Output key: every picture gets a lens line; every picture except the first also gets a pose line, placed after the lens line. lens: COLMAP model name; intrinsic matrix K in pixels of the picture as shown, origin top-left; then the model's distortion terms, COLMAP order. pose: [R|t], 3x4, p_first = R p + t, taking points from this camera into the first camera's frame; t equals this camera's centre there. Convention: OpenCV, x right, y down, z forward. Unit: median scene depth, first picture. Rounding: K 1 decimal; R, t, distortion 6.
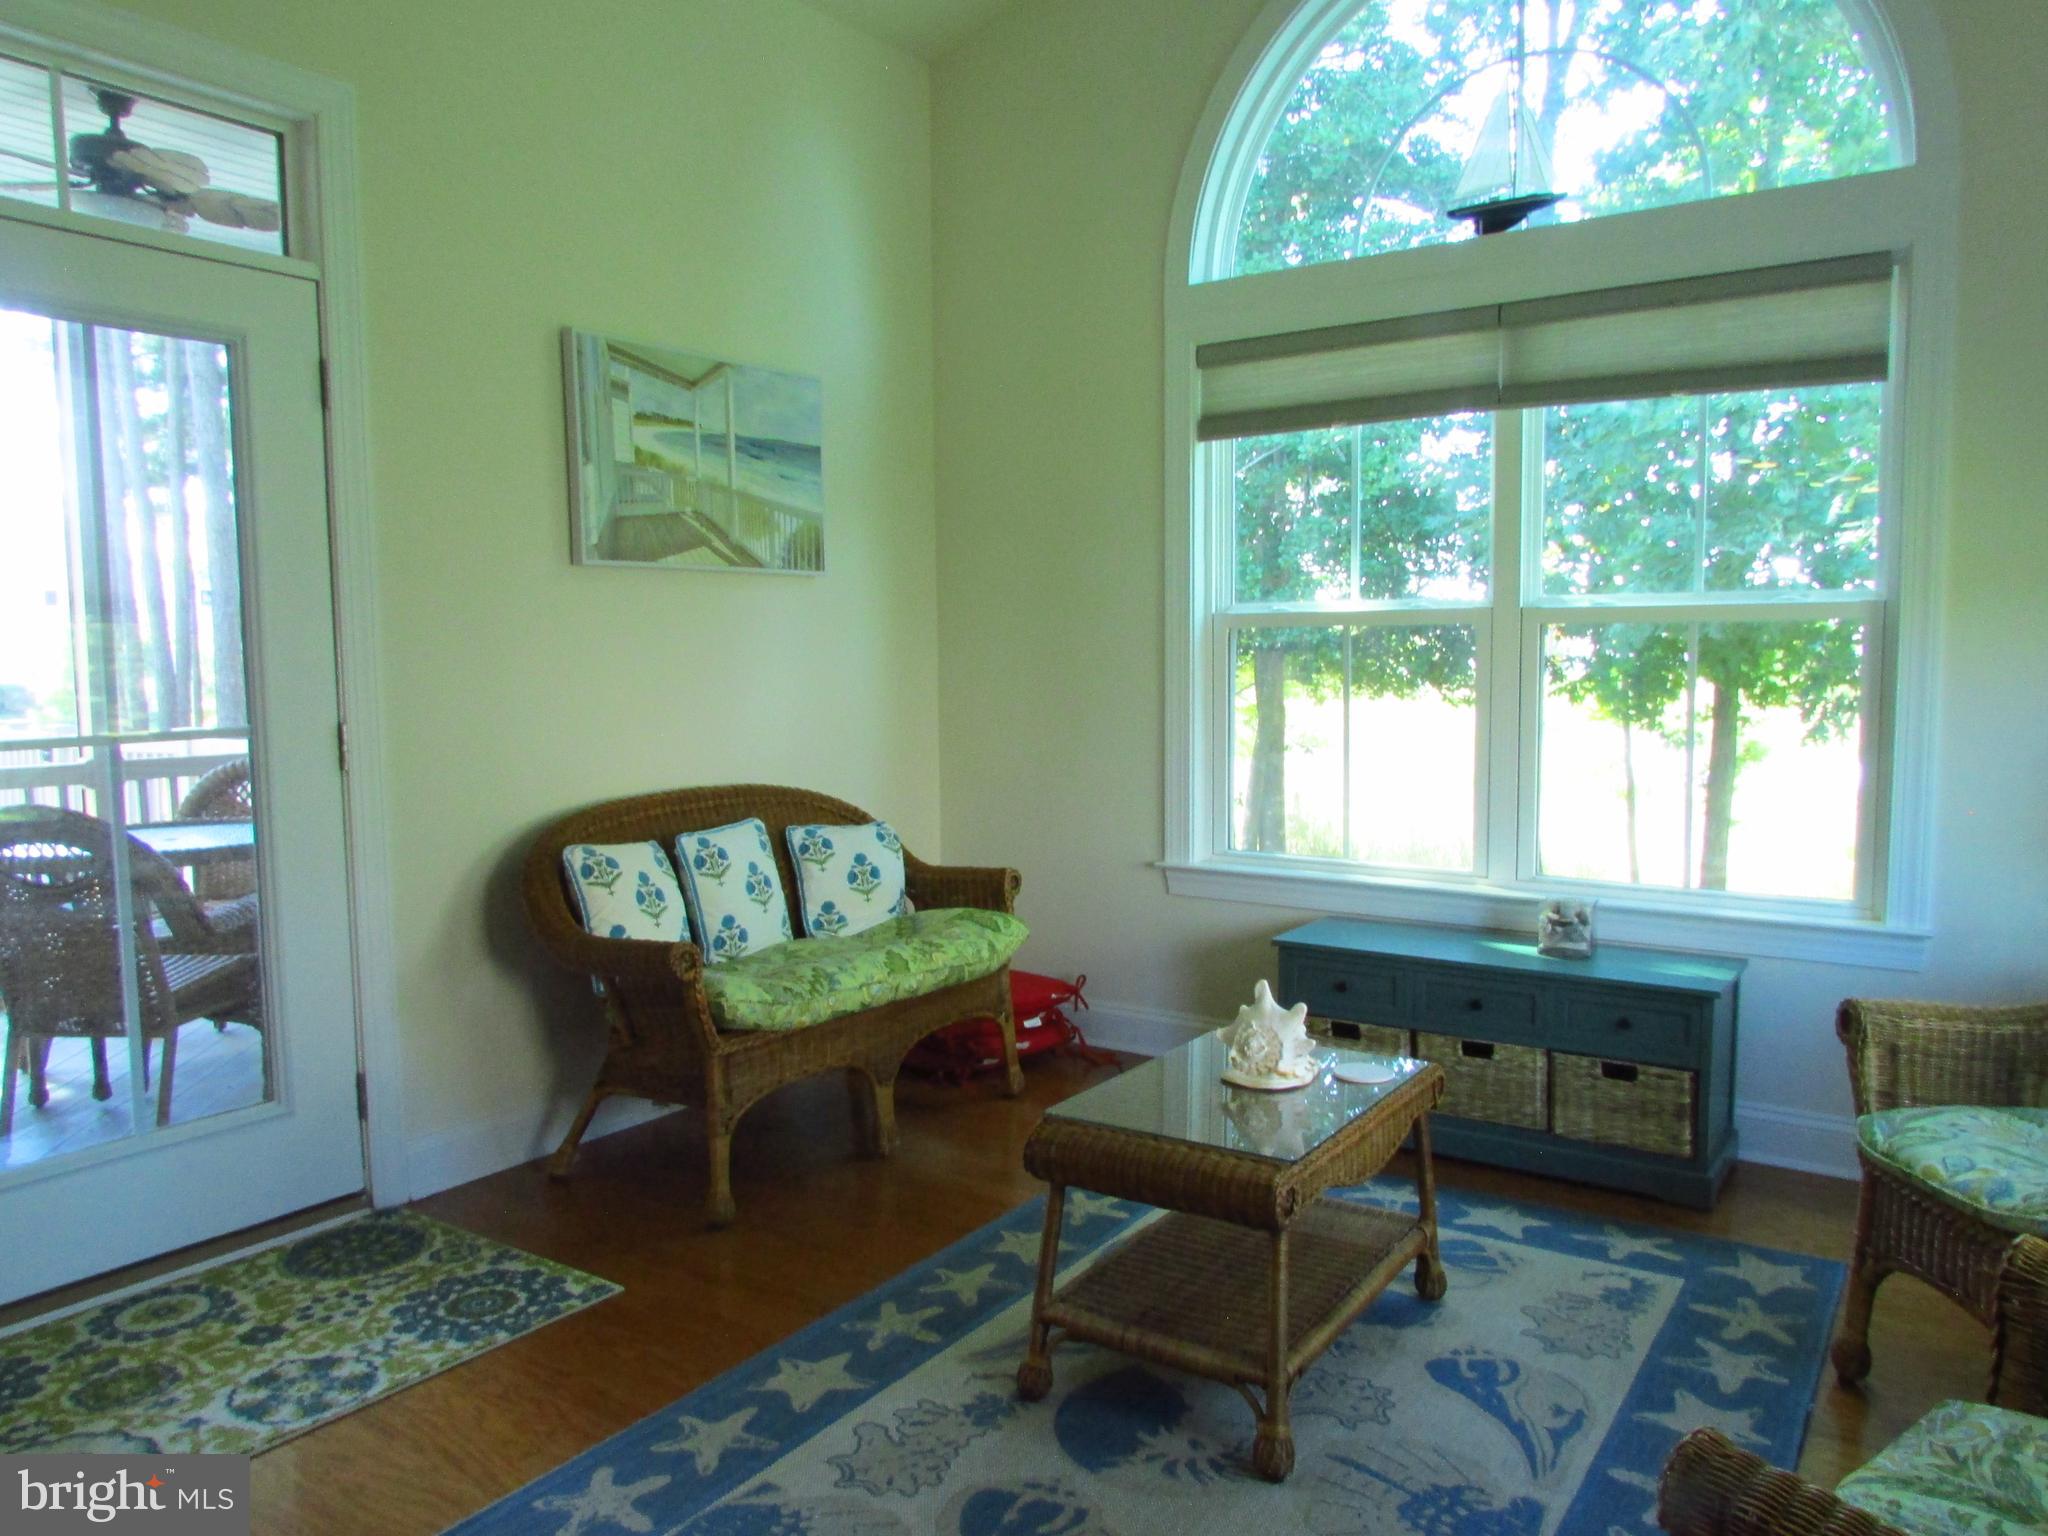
lens RADIAL K [[1476.2, 0, 1034.3], [0, 1476.2, 766.2], [0, 0, 1]] dist [-0.019041, 0.001529]
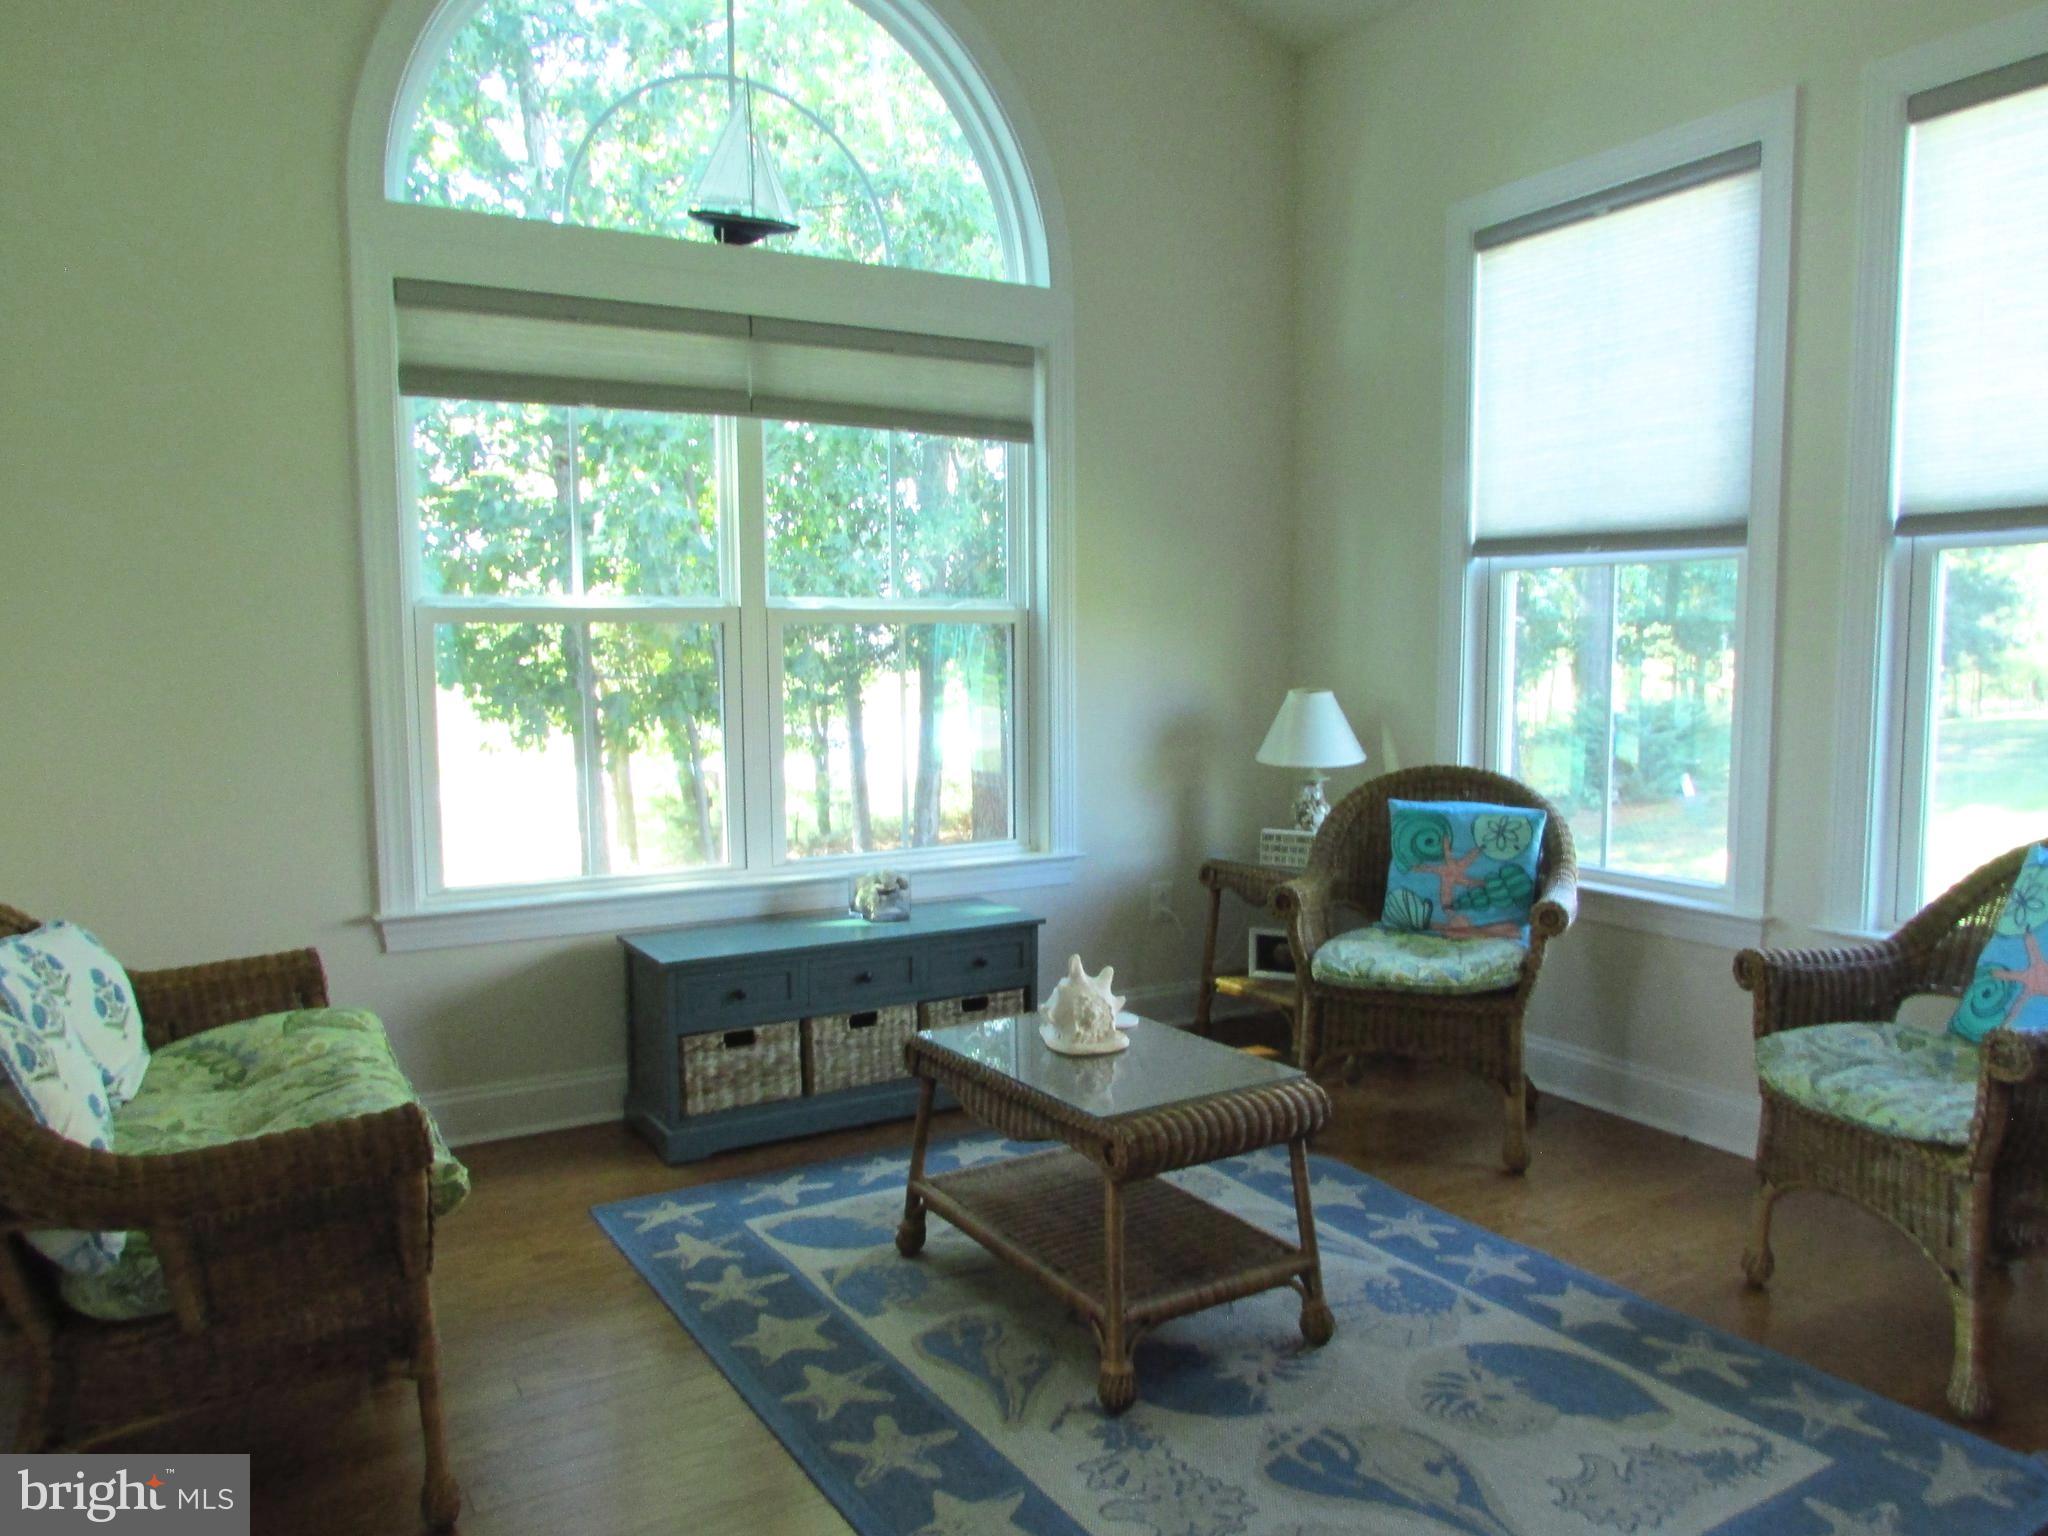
lens RADIAL K [[1476.2, 0, 1027.1], [0, 1476.2, 759.8], [0, 0, 1]] dist [-0.019041, 0.001529]
pose [[0.418581, -0.067671, 0.905655, -0.625320], [0.075953, 0.996335, 0.039343, -0.030221], [-0.904998, 0.052319, 0.422186, 0.440745]]
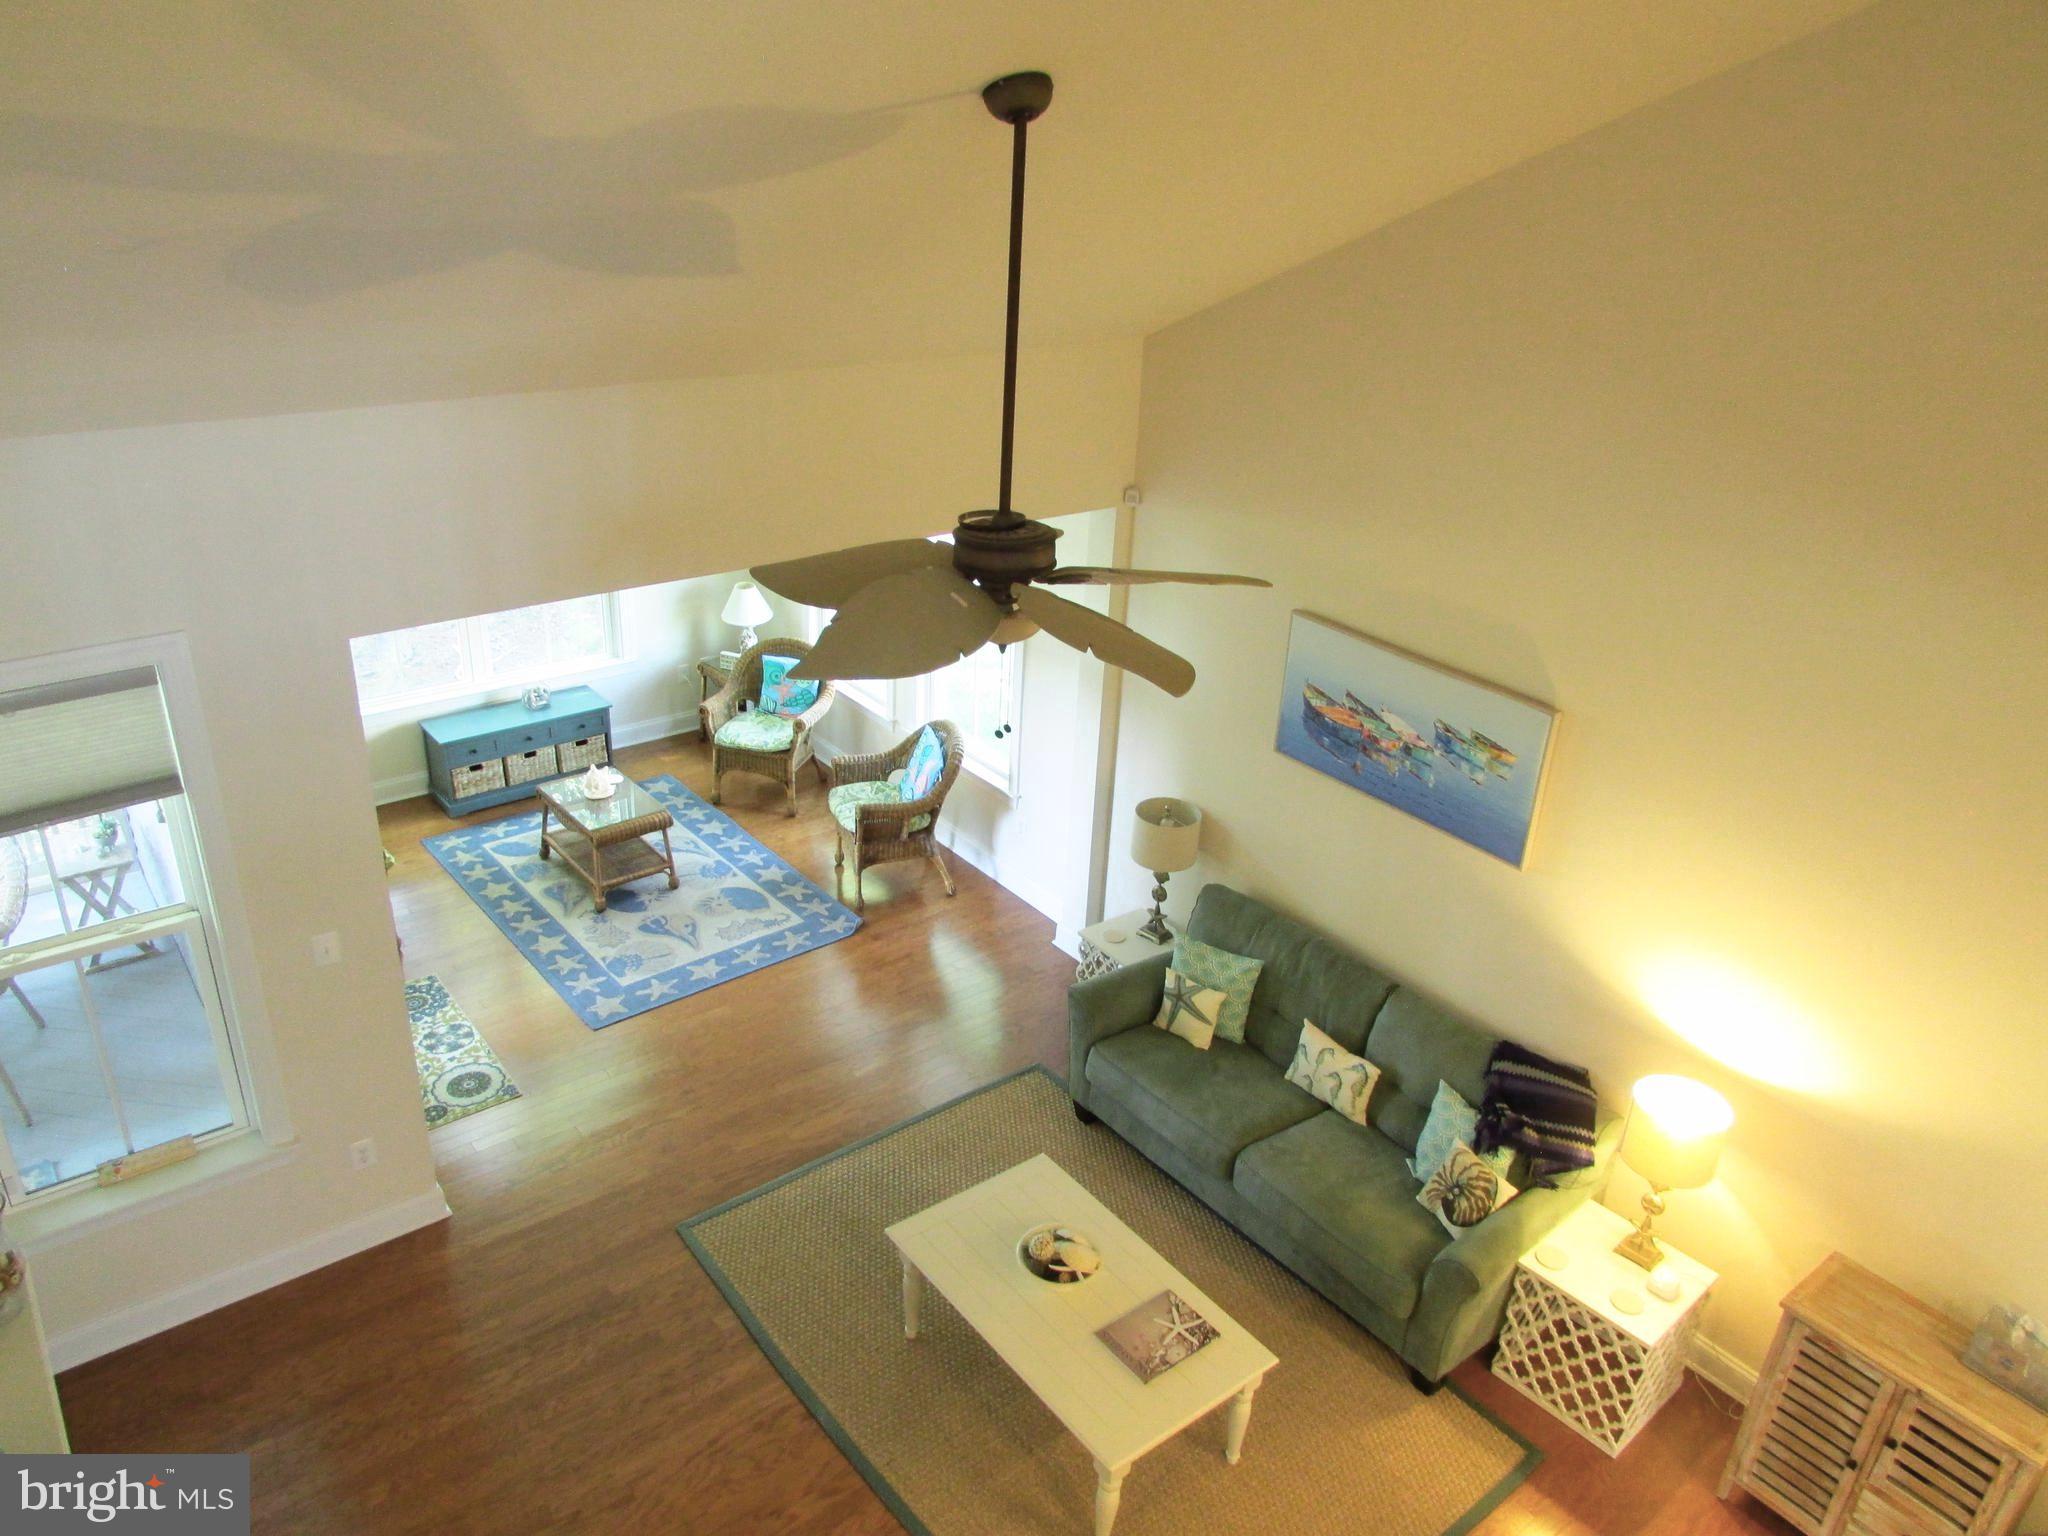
lens RADIAL K [[1476.2, 0, 1018.8], [0, 1476.2, 763.0], [0, 0, 1]] dist [-0.019041, 0.001529]
pose [[0.292012, -0.383730, 0.876059, -1.723496], [0.033638, 0.919537, 0.391562, -0.777987], [-0.955823, -0.084872, 0.281424, -0.530488]]
